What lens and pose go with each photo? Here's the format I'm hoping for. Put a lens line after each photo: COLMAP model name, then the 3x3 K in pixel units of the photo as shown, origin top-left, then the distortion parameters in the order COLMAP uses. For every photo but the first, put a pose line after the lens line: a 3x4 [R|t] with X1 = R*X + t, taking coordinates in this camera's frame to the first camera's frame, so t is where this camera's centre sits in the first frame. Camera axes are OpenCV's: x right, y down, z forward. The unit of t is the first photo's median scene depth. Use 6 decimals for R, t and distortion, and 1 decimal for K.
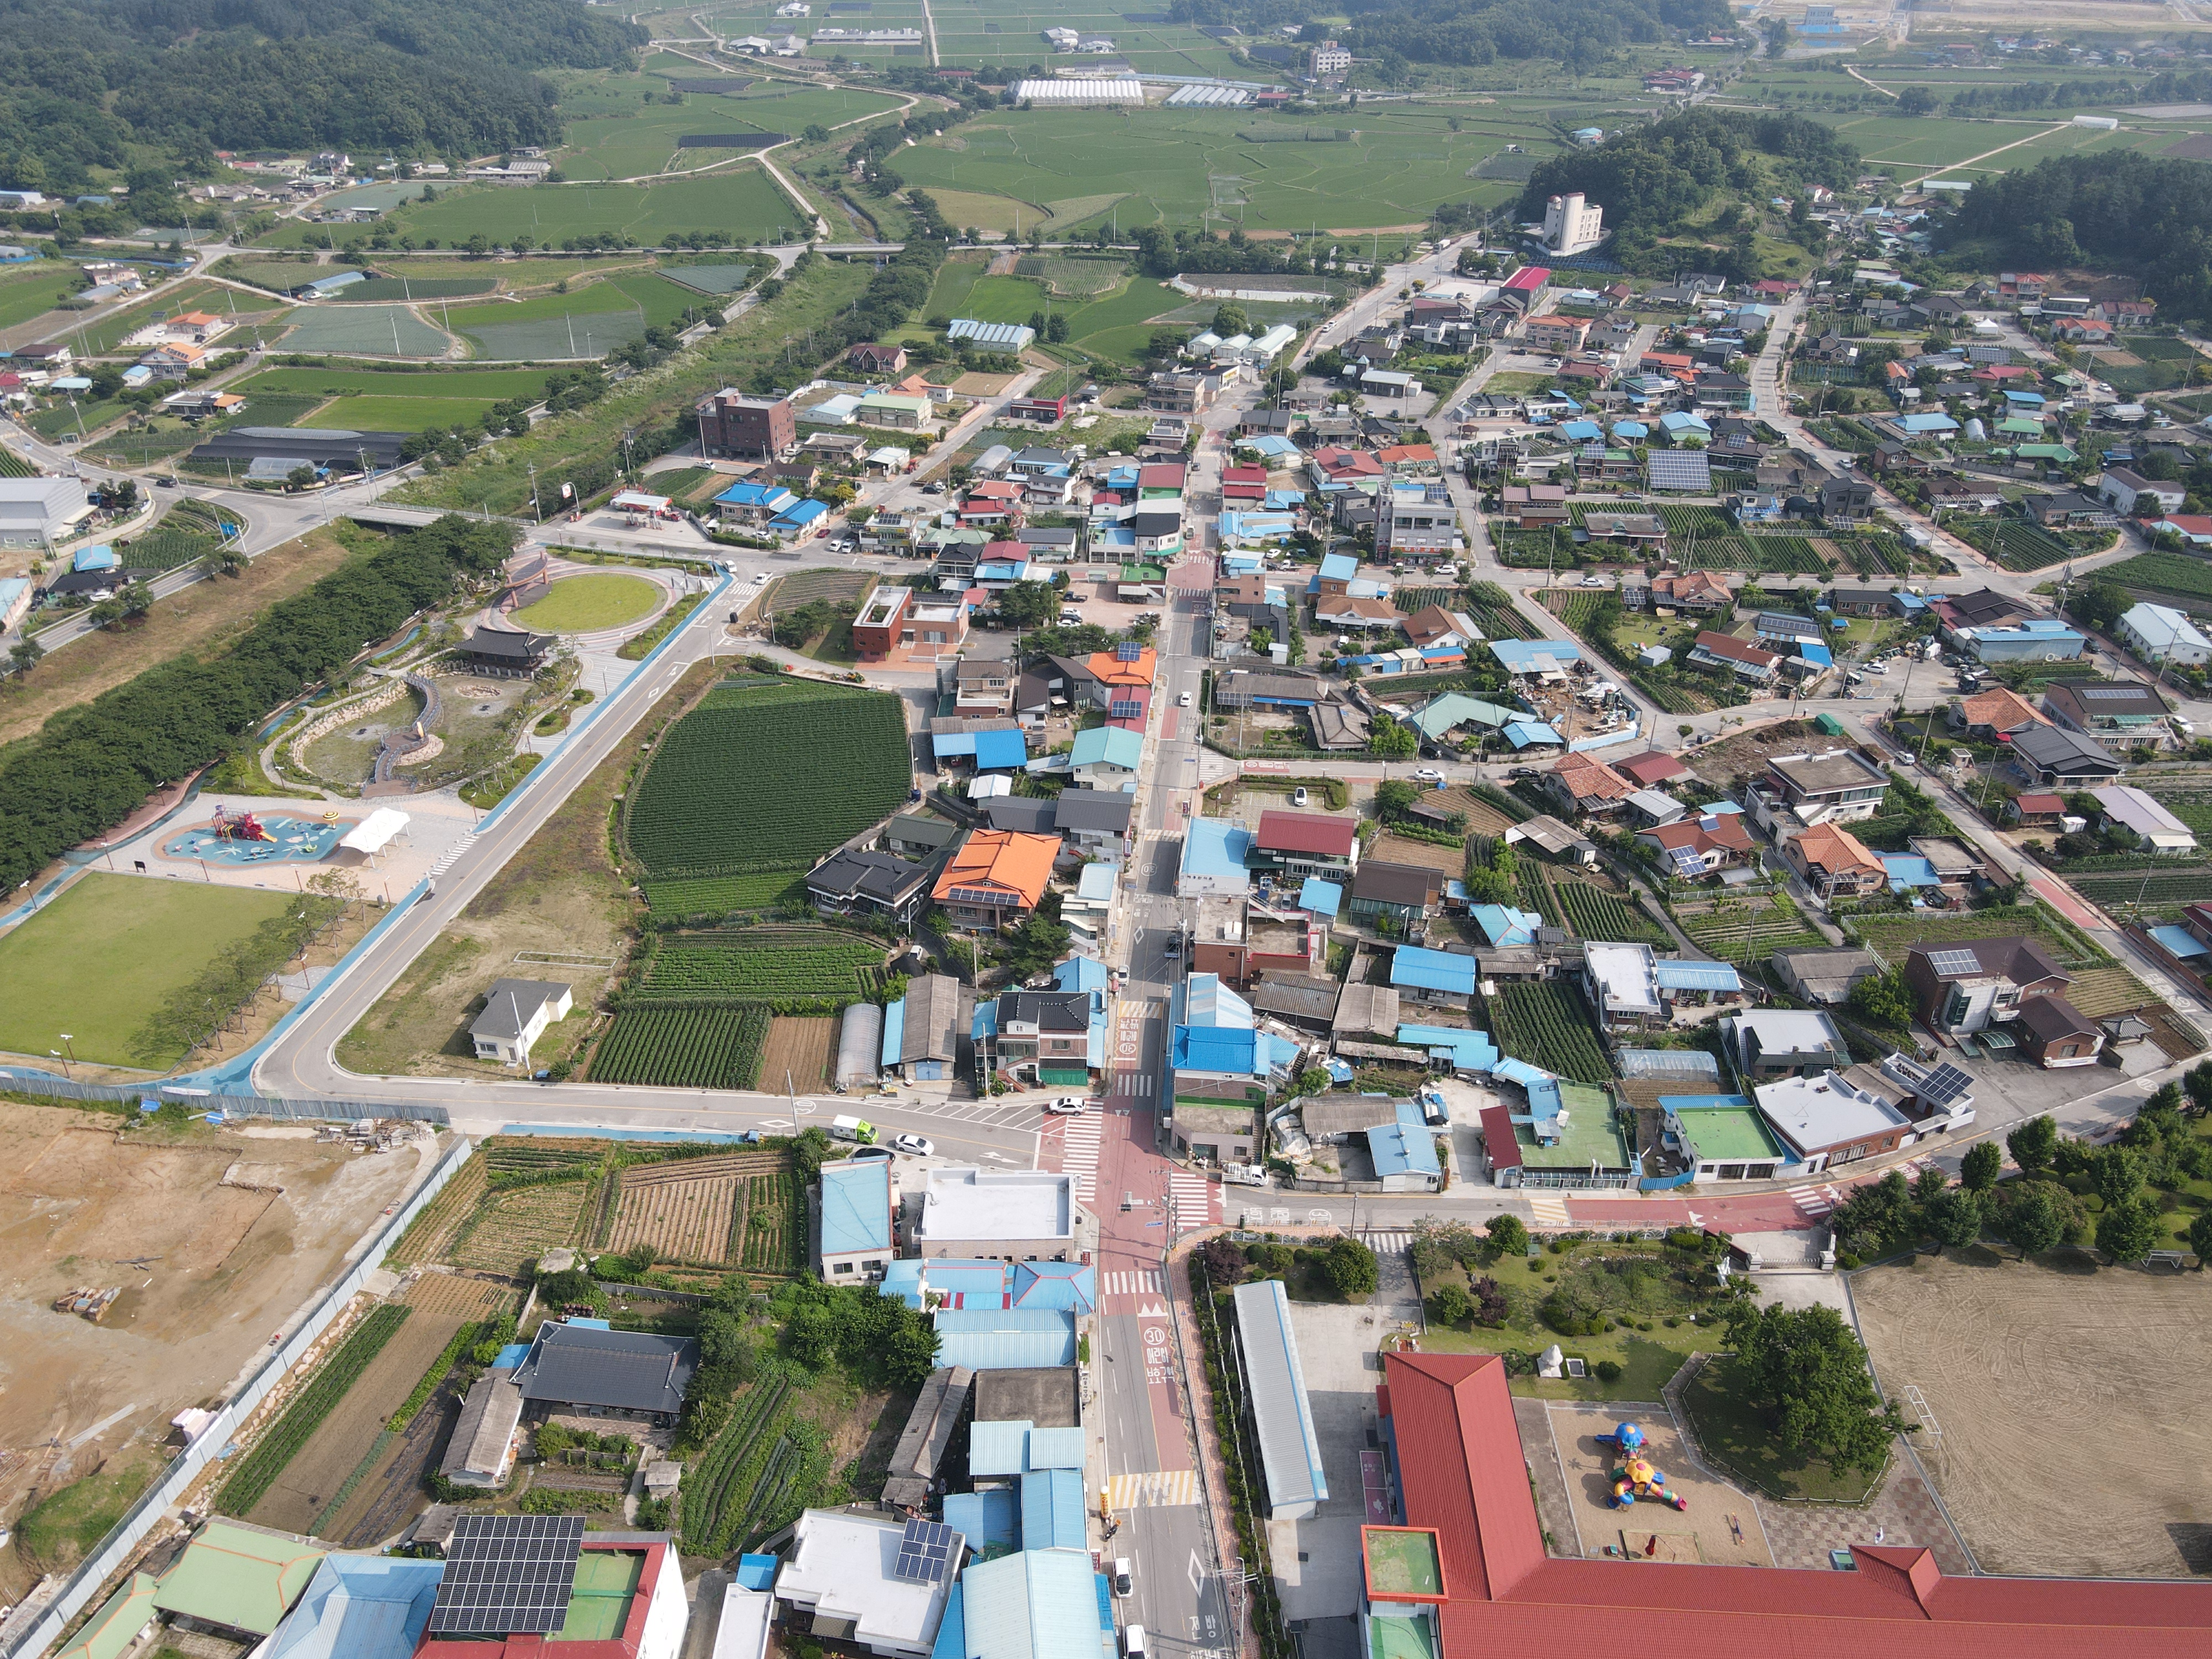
lens RADIAL K [[1619.0, 0, 1106.0], [0, 1619.0, 829.5], [0, 0, 1]] dist [-0.004542, 0.031541]
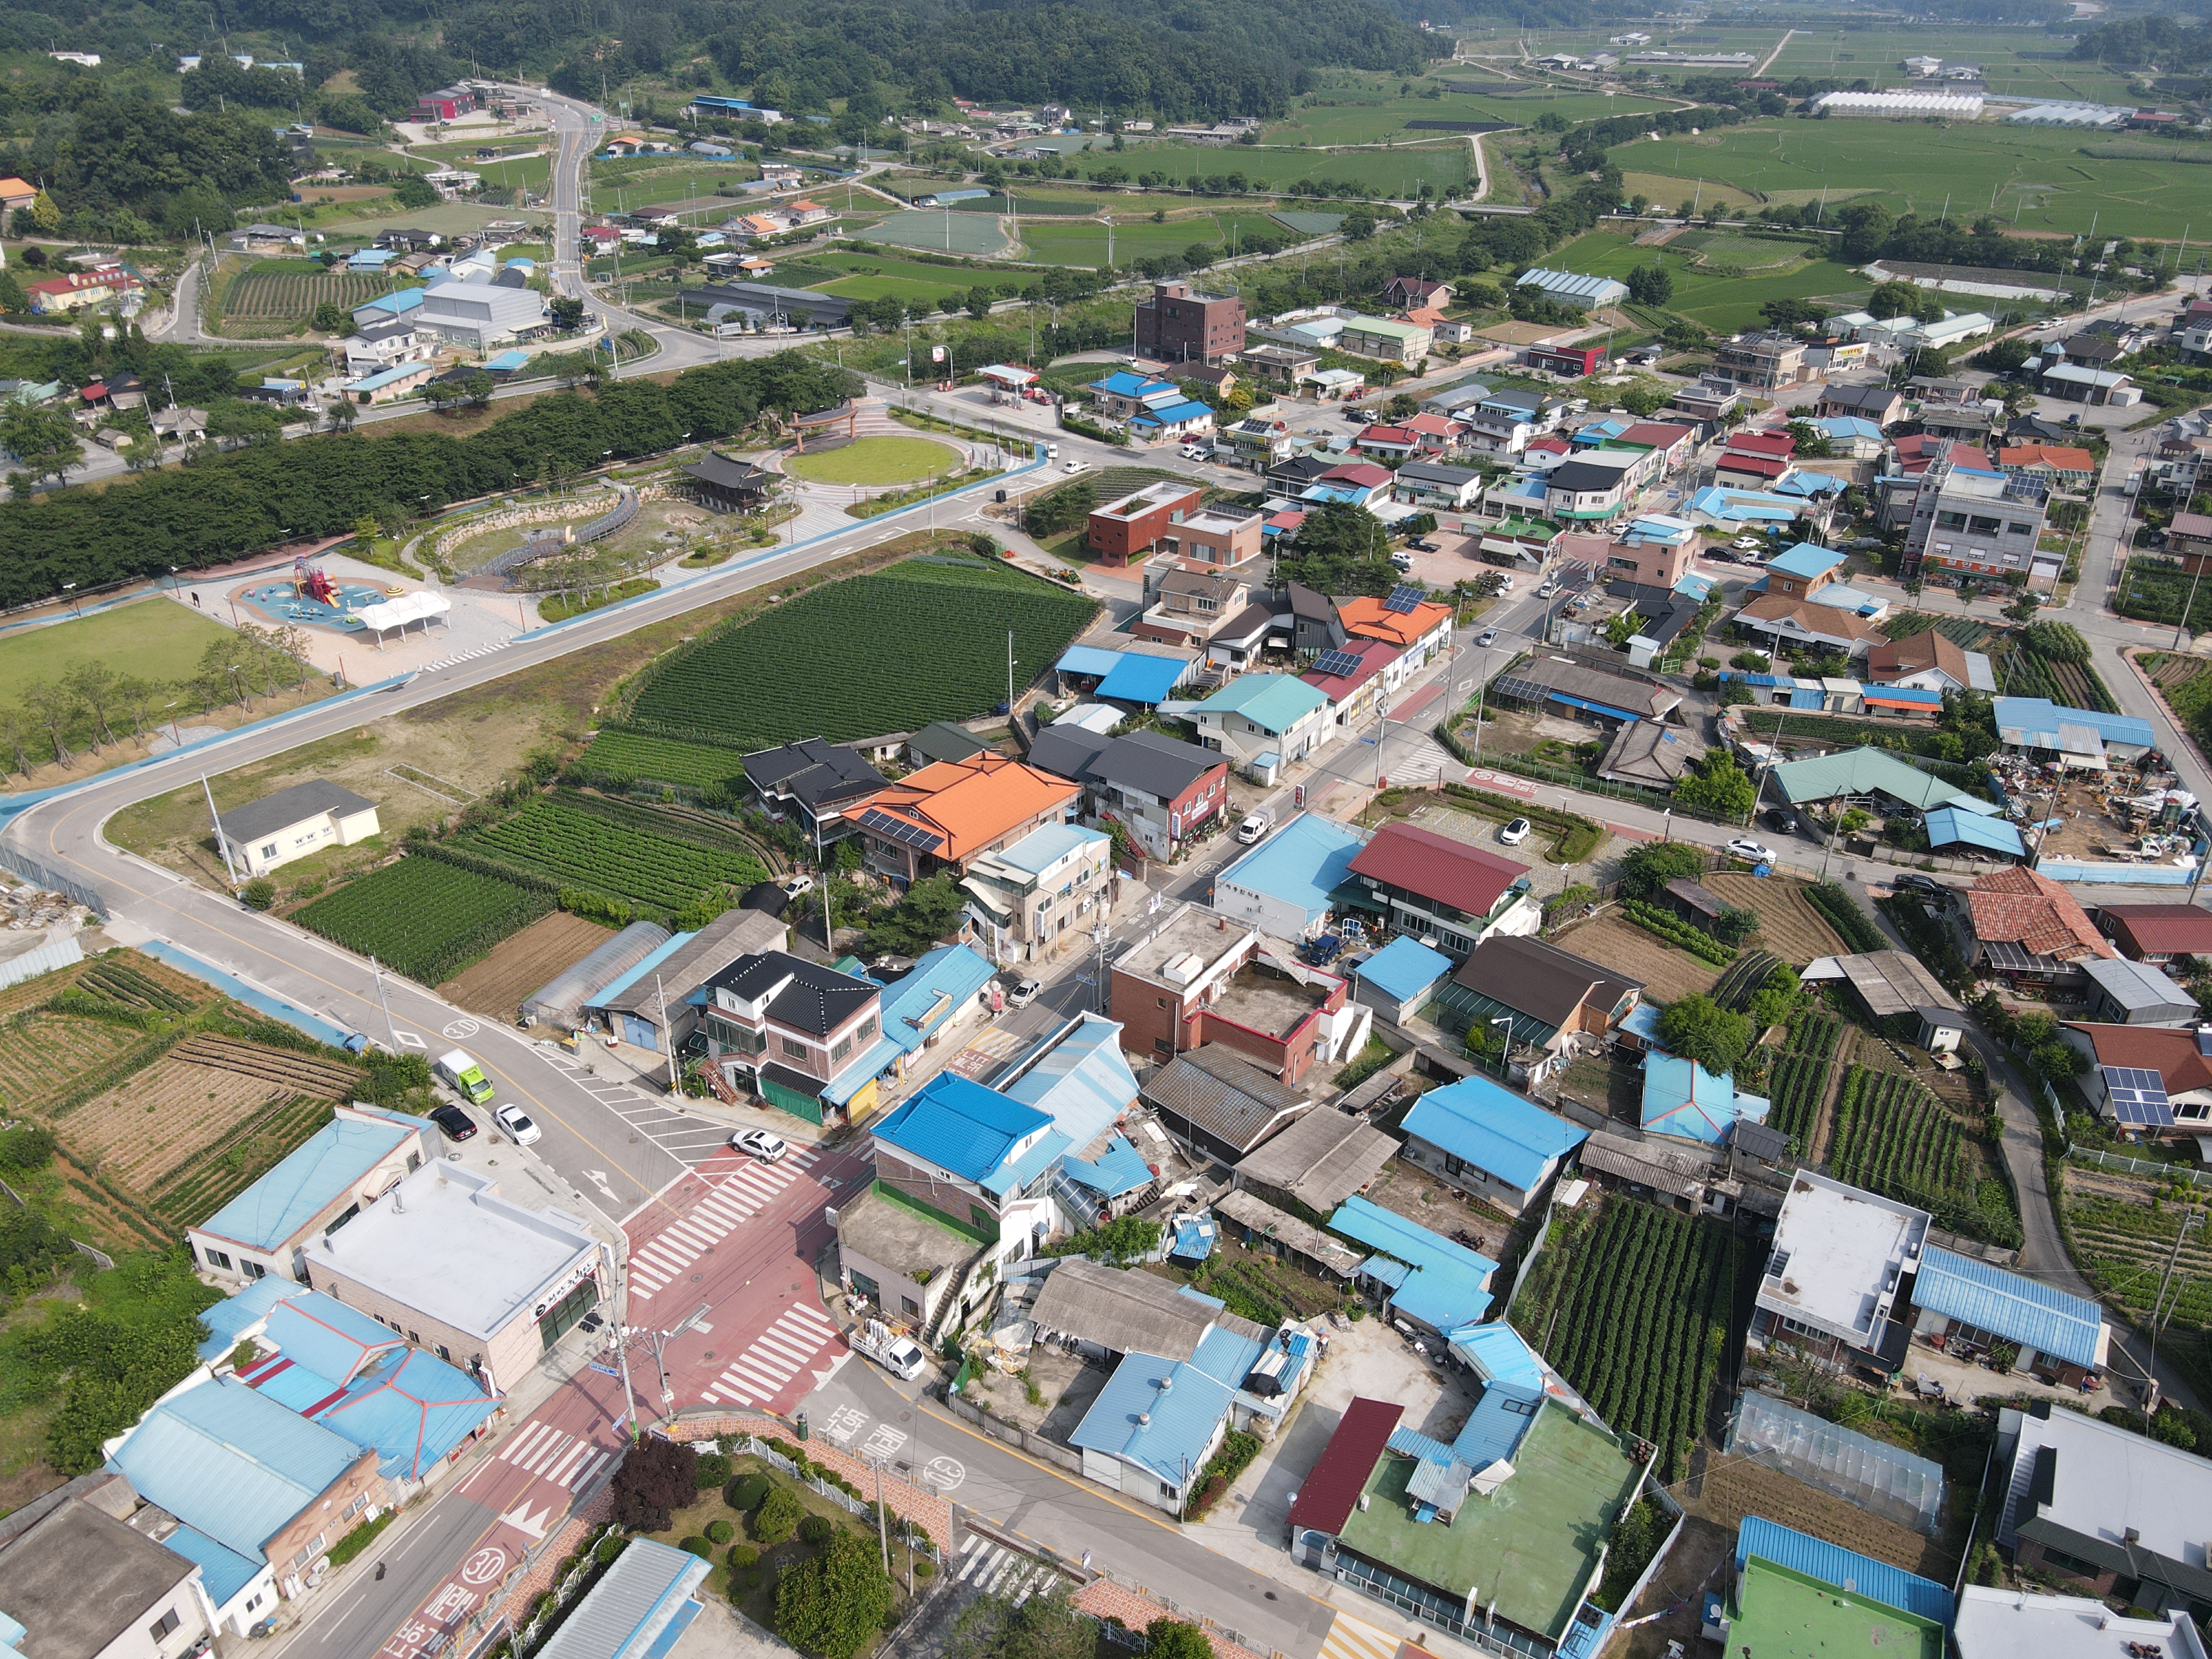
lens RADIAL K [[1619.0, 0, 1106.0], [0, 1619.0, 829.5], [0, 0, 1]] dist [-0.004542, 0.031541]
pose [[0.880773, 0.228582, -0.414715, 0.238965], [-0.243754, 0.969692, 0.016788, 0.007444], [0.405983, 0.086302, 0.909797, 0.350754]]
